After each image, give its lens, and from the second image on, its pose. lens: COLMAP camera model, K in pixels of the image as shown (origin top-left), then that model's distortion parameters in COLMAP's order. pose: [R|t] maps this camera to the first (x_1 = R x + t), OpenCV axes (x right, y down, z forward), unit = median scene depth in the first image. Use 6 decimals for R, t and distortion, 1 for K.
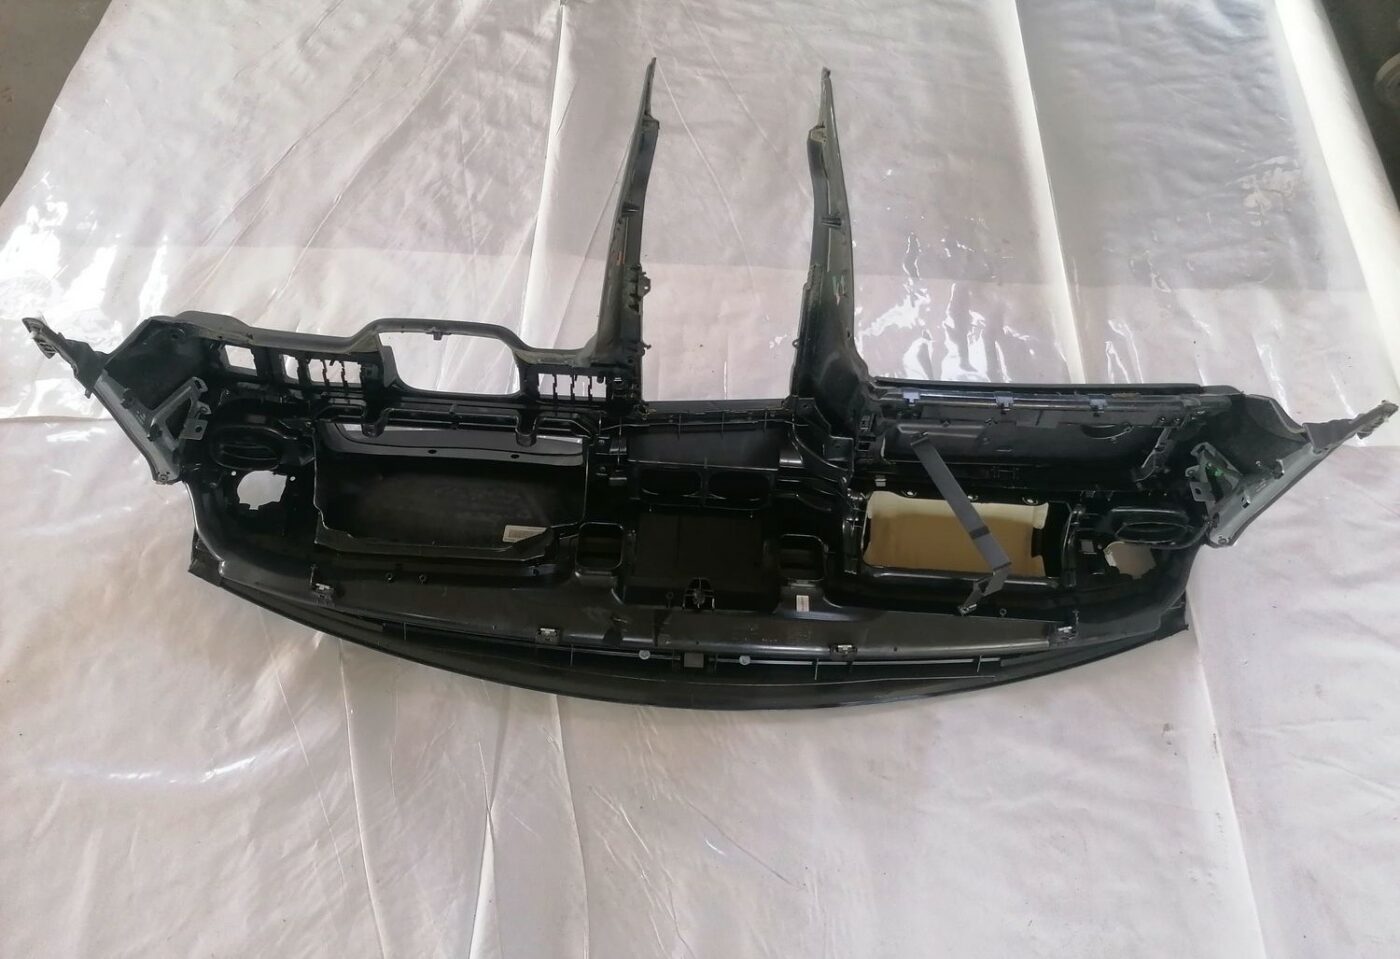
lens RADIAL K [[997.4, 0, 701.2], [0, 997.4, 493.0], [0, 0, 1]] dist [0.039623, -0.051379]
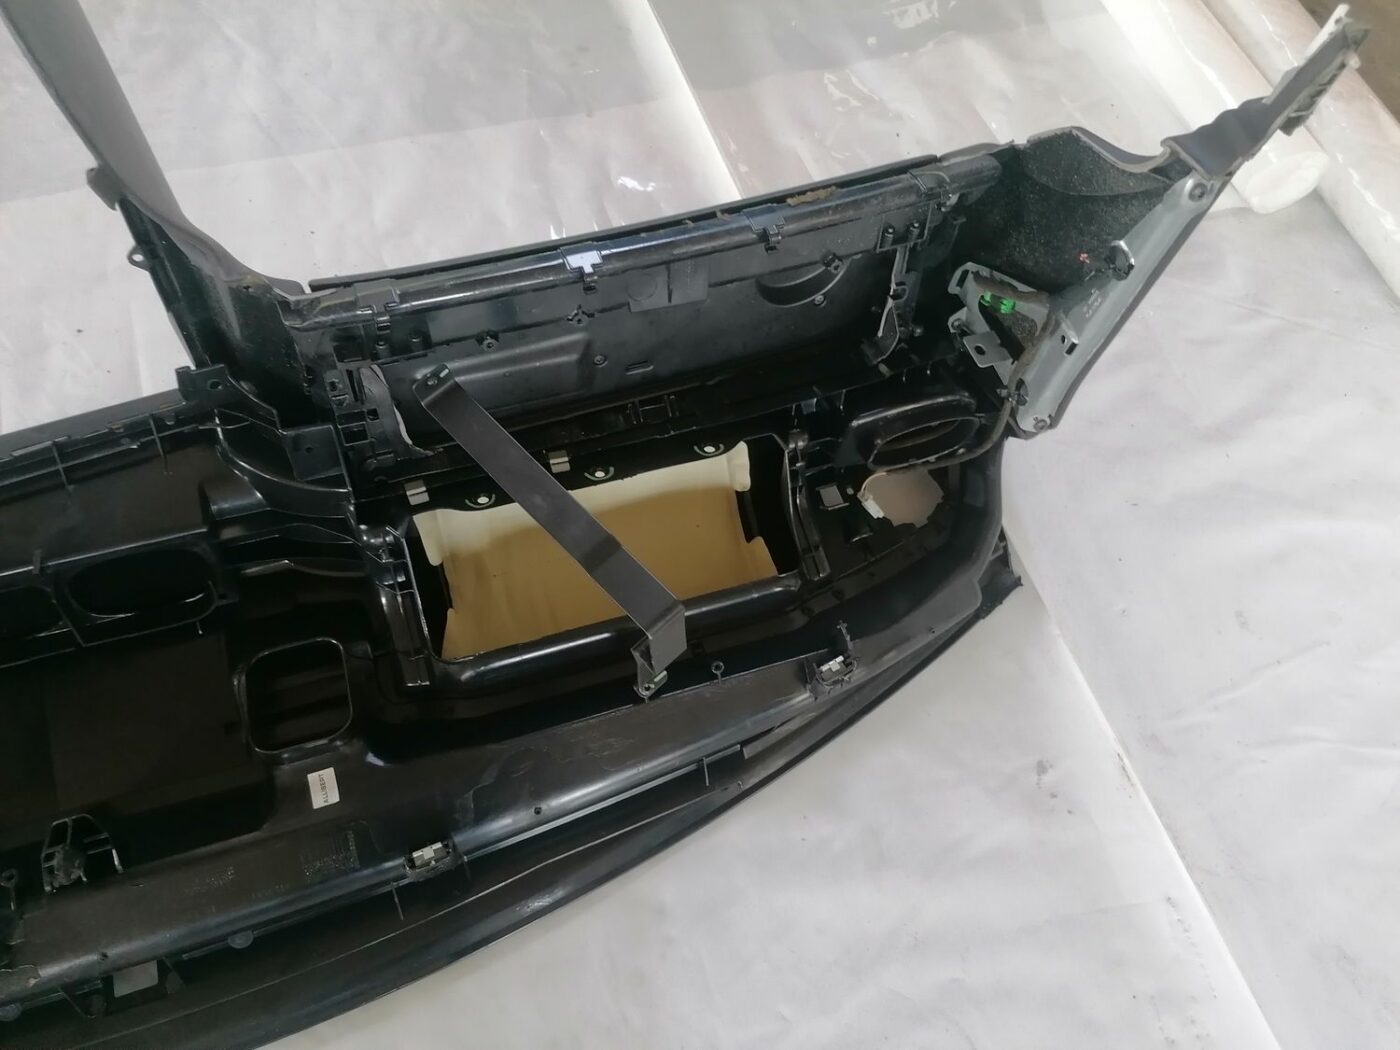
lens RADIAL K [[1031.2, 0, 696.3], [0, 1031.2, 533.1], [0, 0, 1]] dist [0.039744, -0.055527]
pose [[0.933150, -0.293059, 0.208198, 0.197181], [0.282521, 0.955973, 0.079355, 0.005385], [-0.222288, -0.015230, 0.974862, 0.471250]]
